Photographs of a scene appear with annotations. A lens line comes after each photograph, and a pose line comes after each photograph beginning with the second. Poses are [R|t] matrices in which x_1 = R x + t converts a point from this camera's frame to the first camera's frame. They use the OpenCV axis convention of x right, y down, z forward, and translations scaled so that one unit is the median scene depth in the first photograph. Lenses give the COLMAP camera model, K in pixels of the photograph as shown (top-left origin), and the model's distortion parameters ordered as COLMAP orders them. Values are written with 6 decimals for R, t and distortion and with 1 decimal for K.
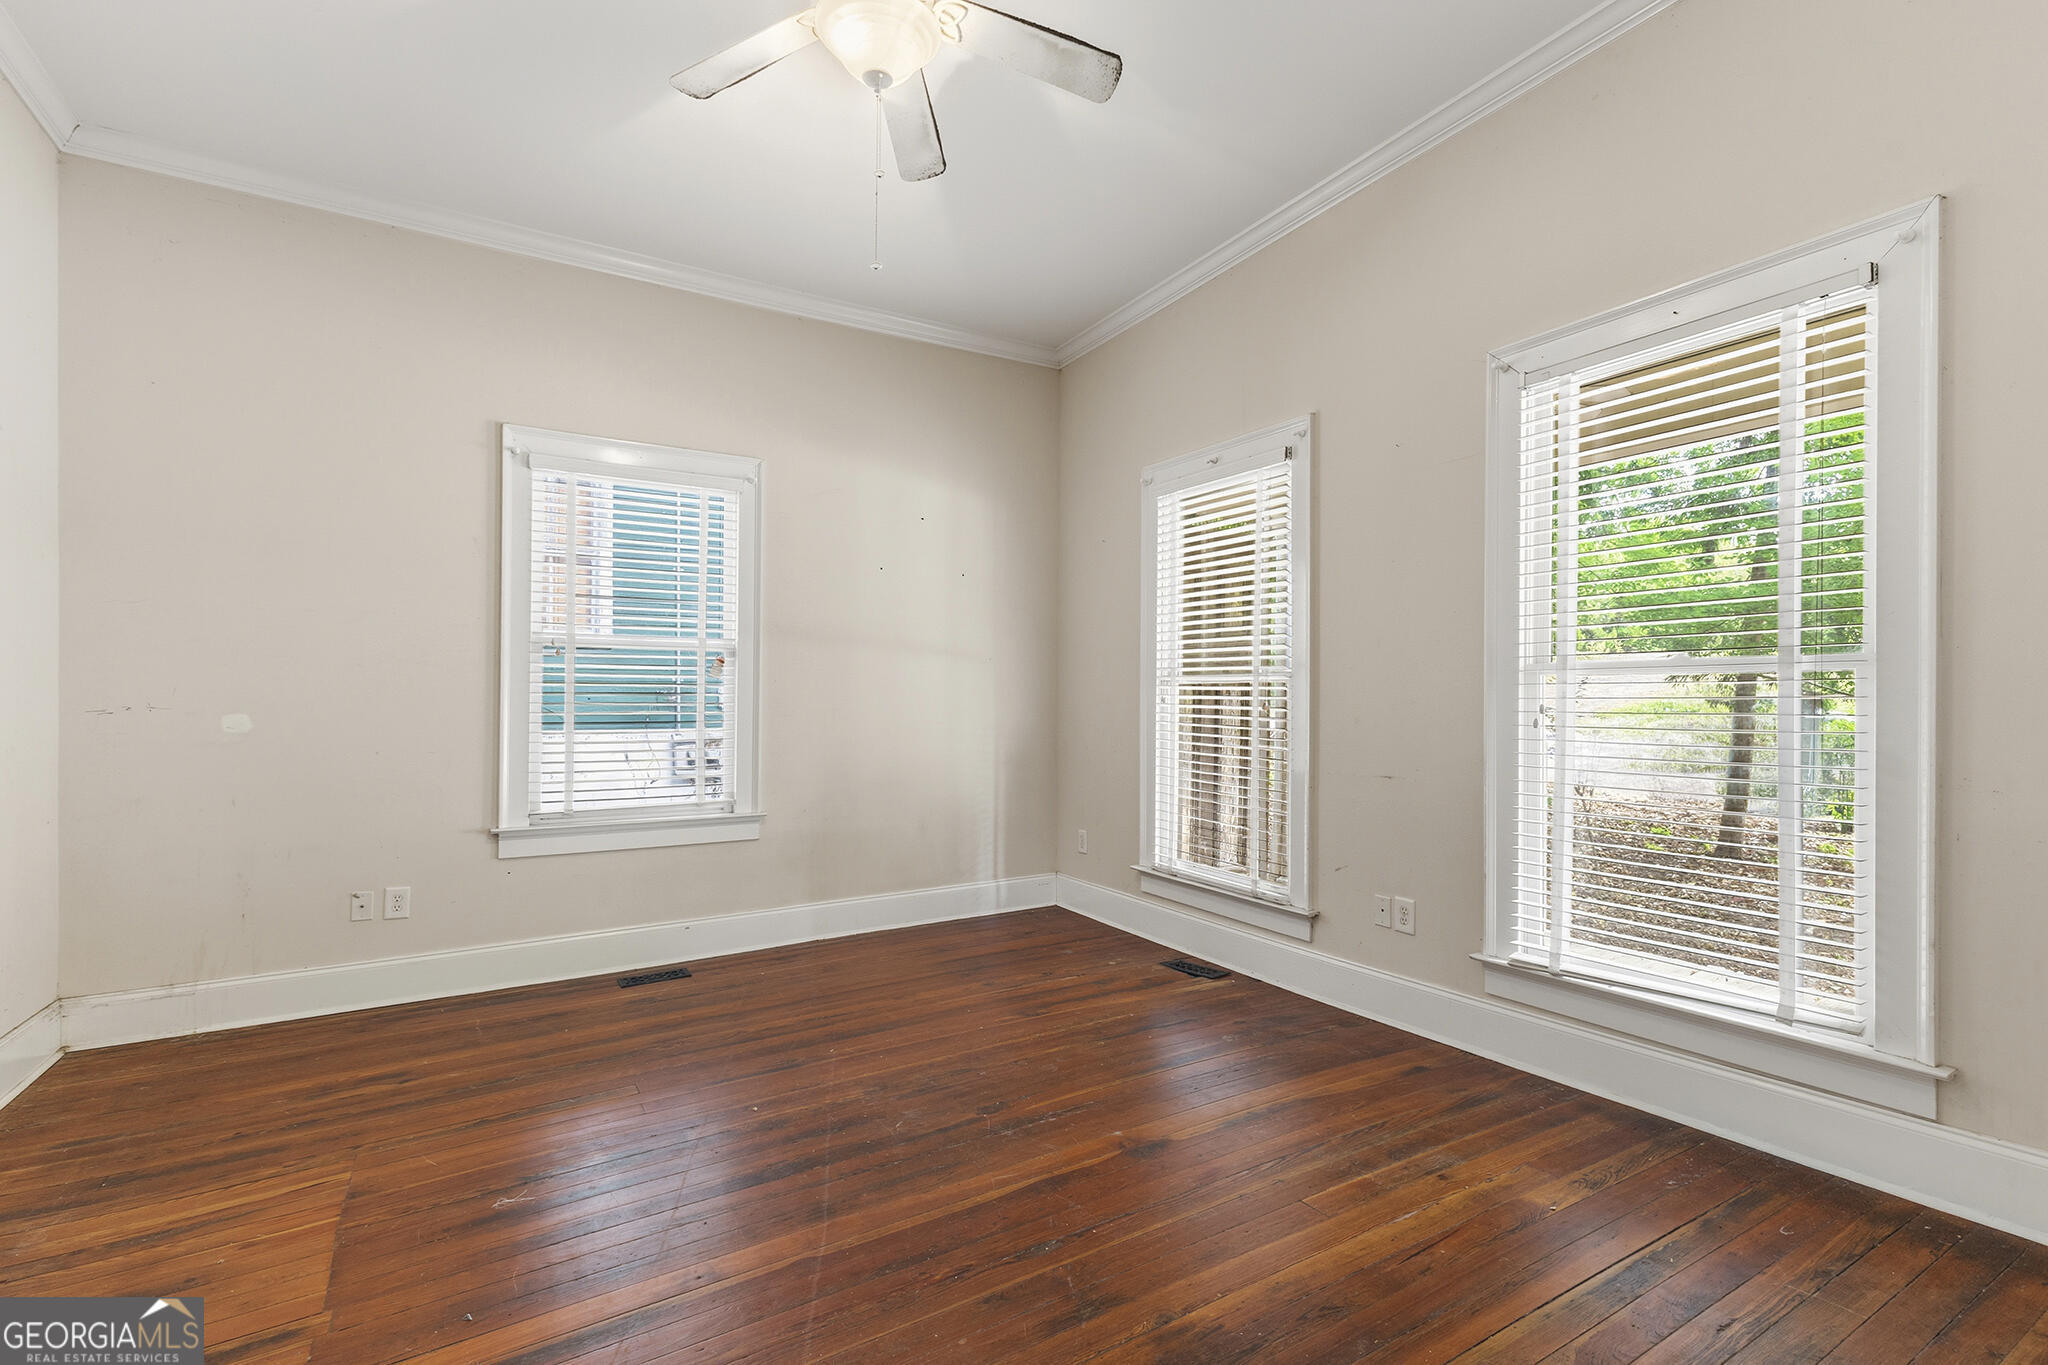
lens RADIAL K [[890.5, 0, 1018.9], [0, 890.5, 694.8], [0, 0, 1]] dist [0.007429, -0.001153]
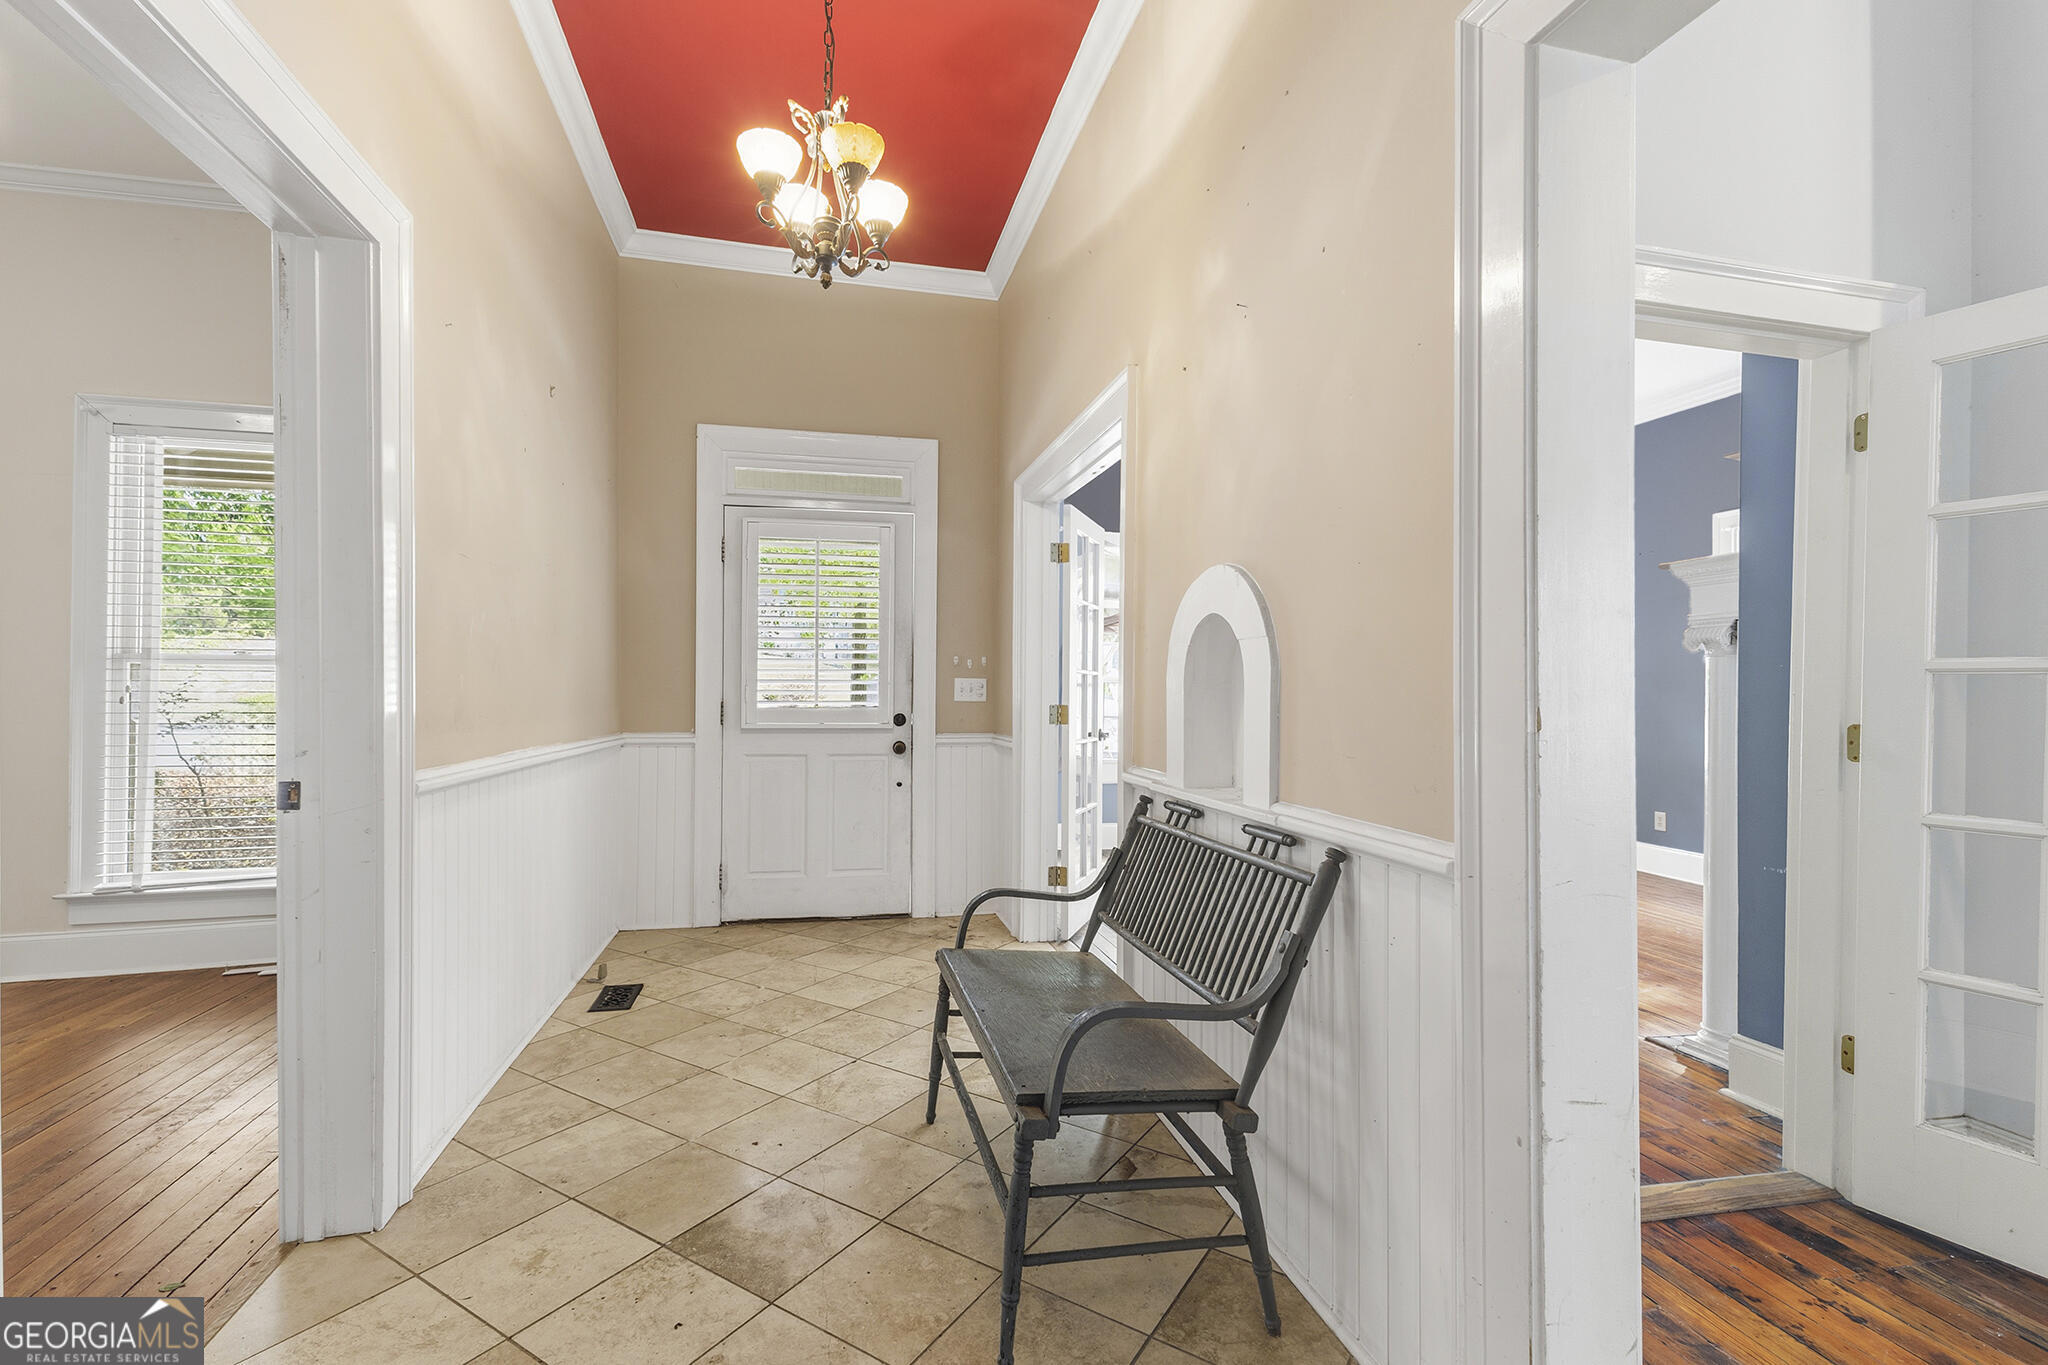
lens RADIAL K [[890.5, 0, 1020.2], [0, 890.5, 692.2], [0, 0, 1]] dist [0.007429, -0.001153]
pose [[0.274534, 0.002904, 0.961573, -0.408868], [-0.007657, 0.999970, -0.000833, 0.015212], [-0.961547, -0.007134, 0.274548, -0.796702]]
